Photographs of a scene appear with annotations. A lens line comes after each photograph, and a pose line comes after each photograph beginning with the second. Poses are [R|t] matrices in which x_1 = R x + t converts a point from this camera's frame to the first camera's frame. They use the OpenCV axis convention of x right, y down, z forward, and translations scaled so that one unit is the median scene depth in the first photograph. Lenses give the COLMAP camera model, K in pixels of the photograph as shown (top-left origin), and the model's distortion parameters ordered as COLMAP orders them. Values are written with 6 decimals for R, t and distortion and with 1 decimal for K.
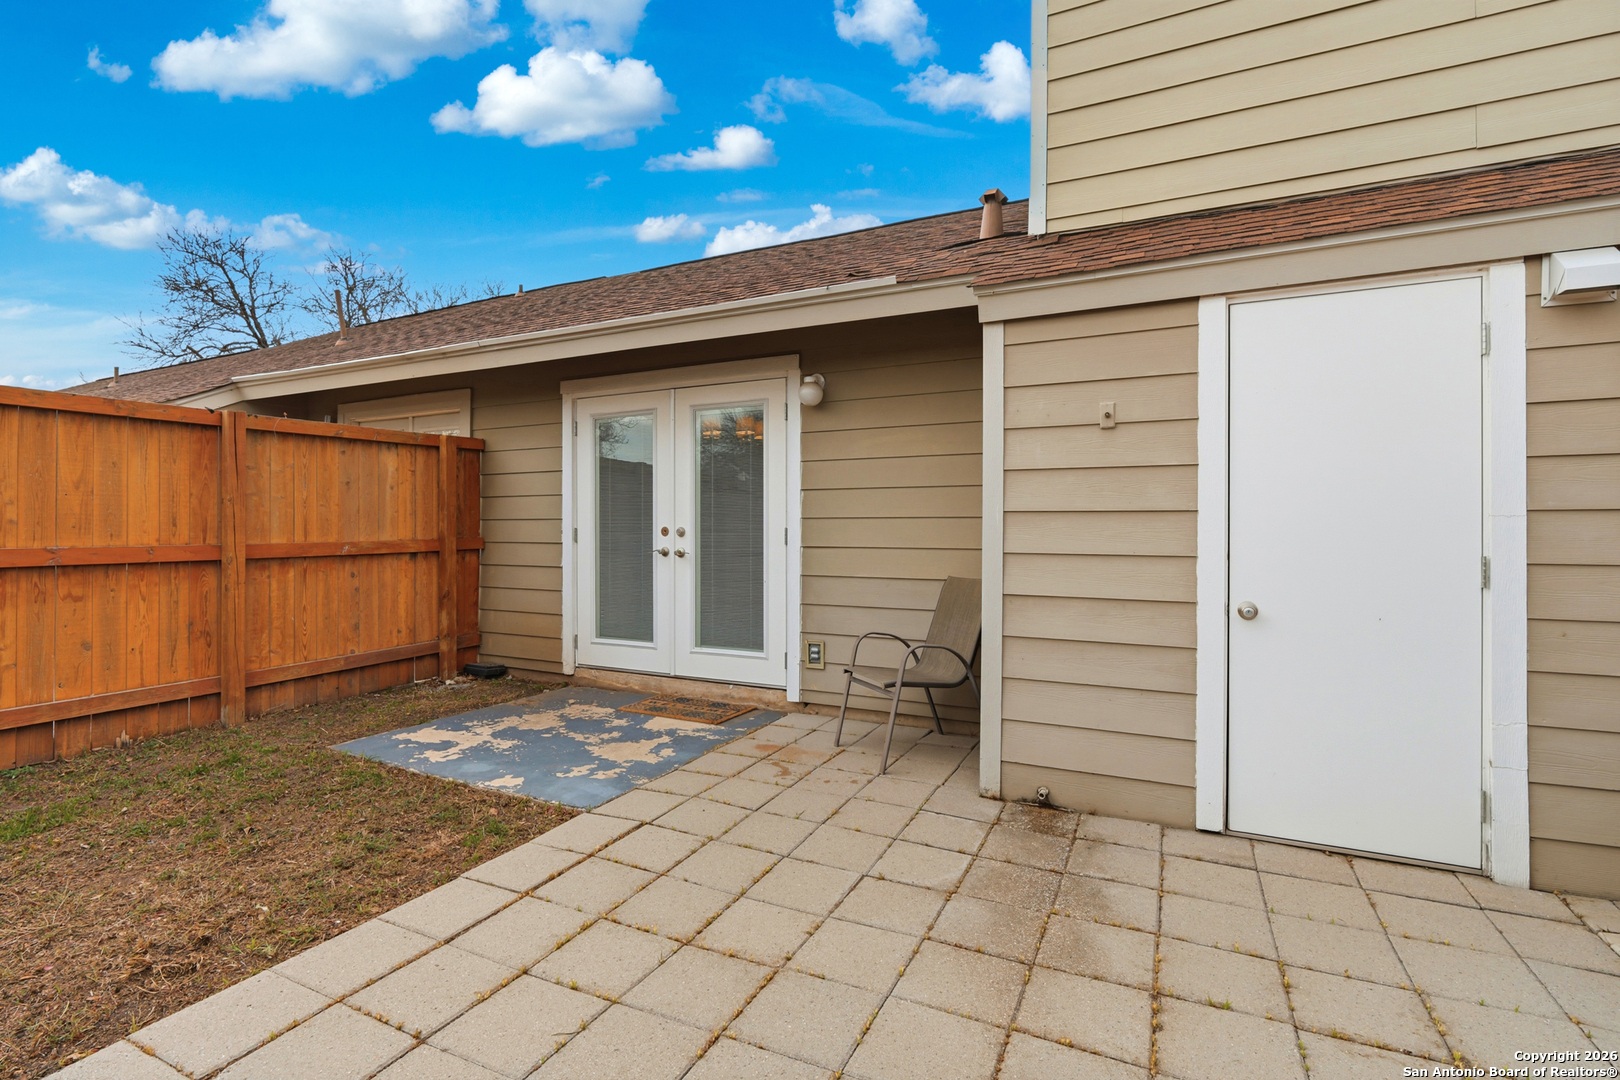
lens RADIAL K [[748.4, 0, 816.0], [0, 748.4, 535.7], [0, 0, 1]] dist [-0.008307, 0.000698]
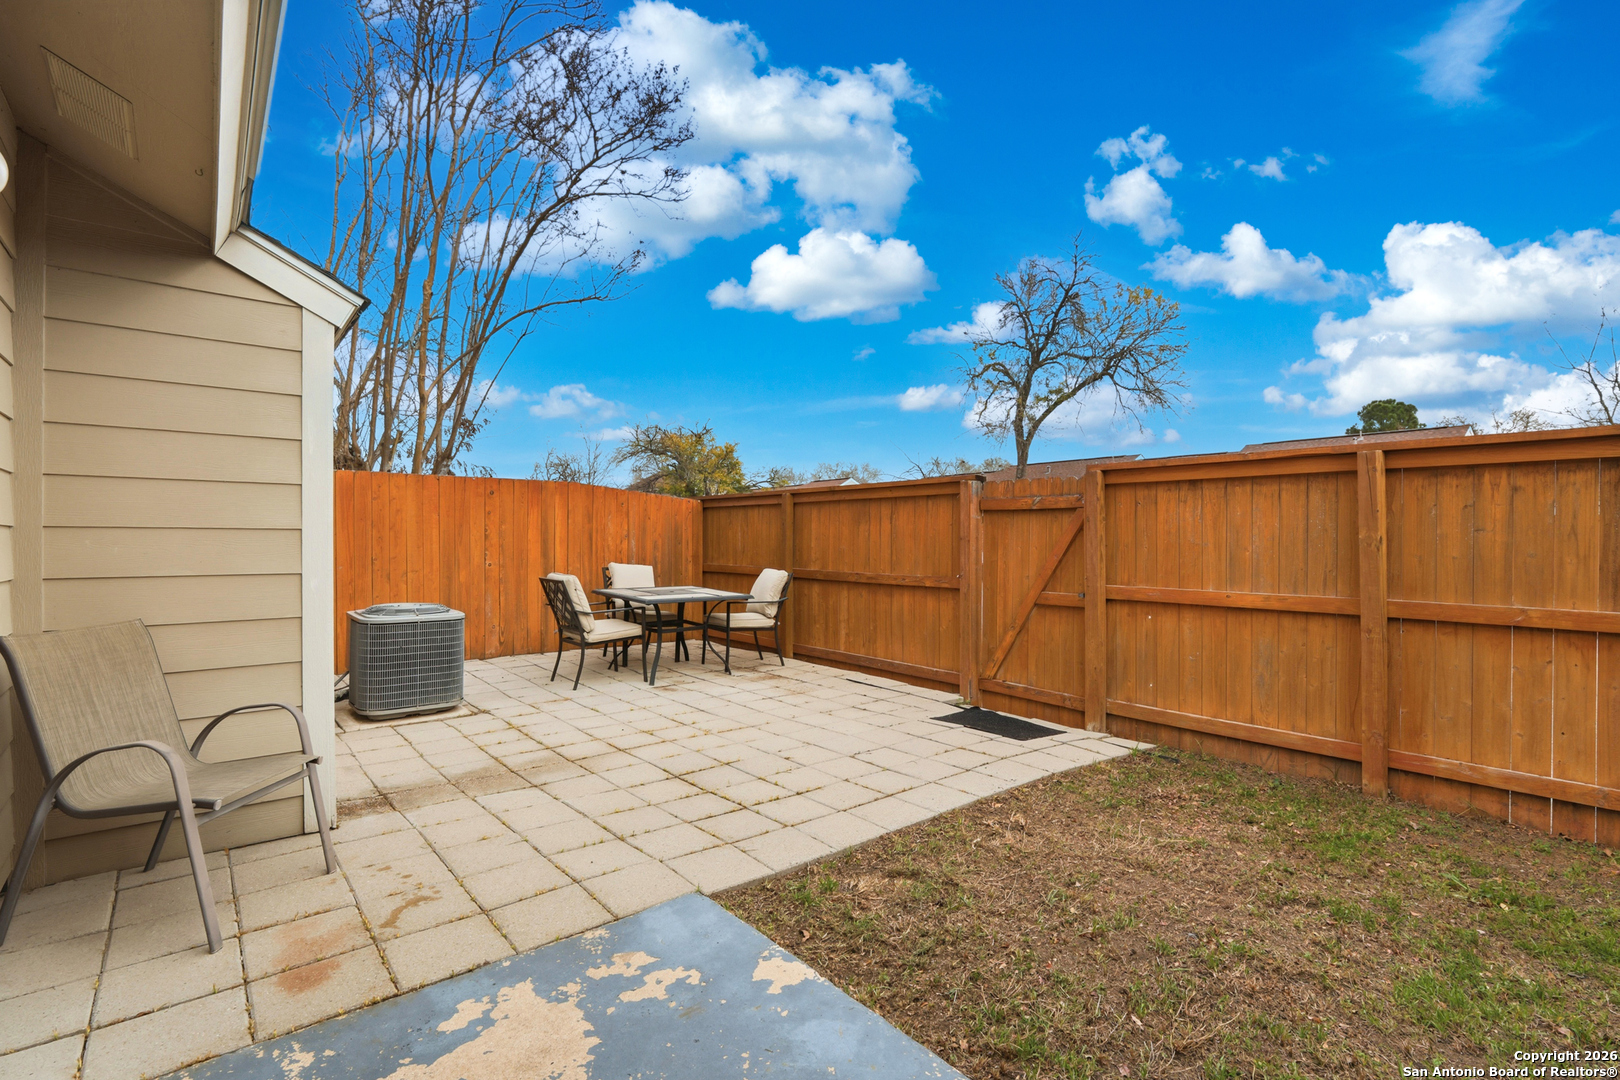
lens RADIAL K [[748.4, 0, 816.0], [0, 748.4, 535.7], [0, 0, 1]] dist [-0.008307, 0.000698]
pose [[-0.908145, -0.000127, 0.418656, -0.672727], [0.001417, 0.999993, 0.003377, -0.020881], [-0.418653, 0.003660, -0.908139, 1.491534]]
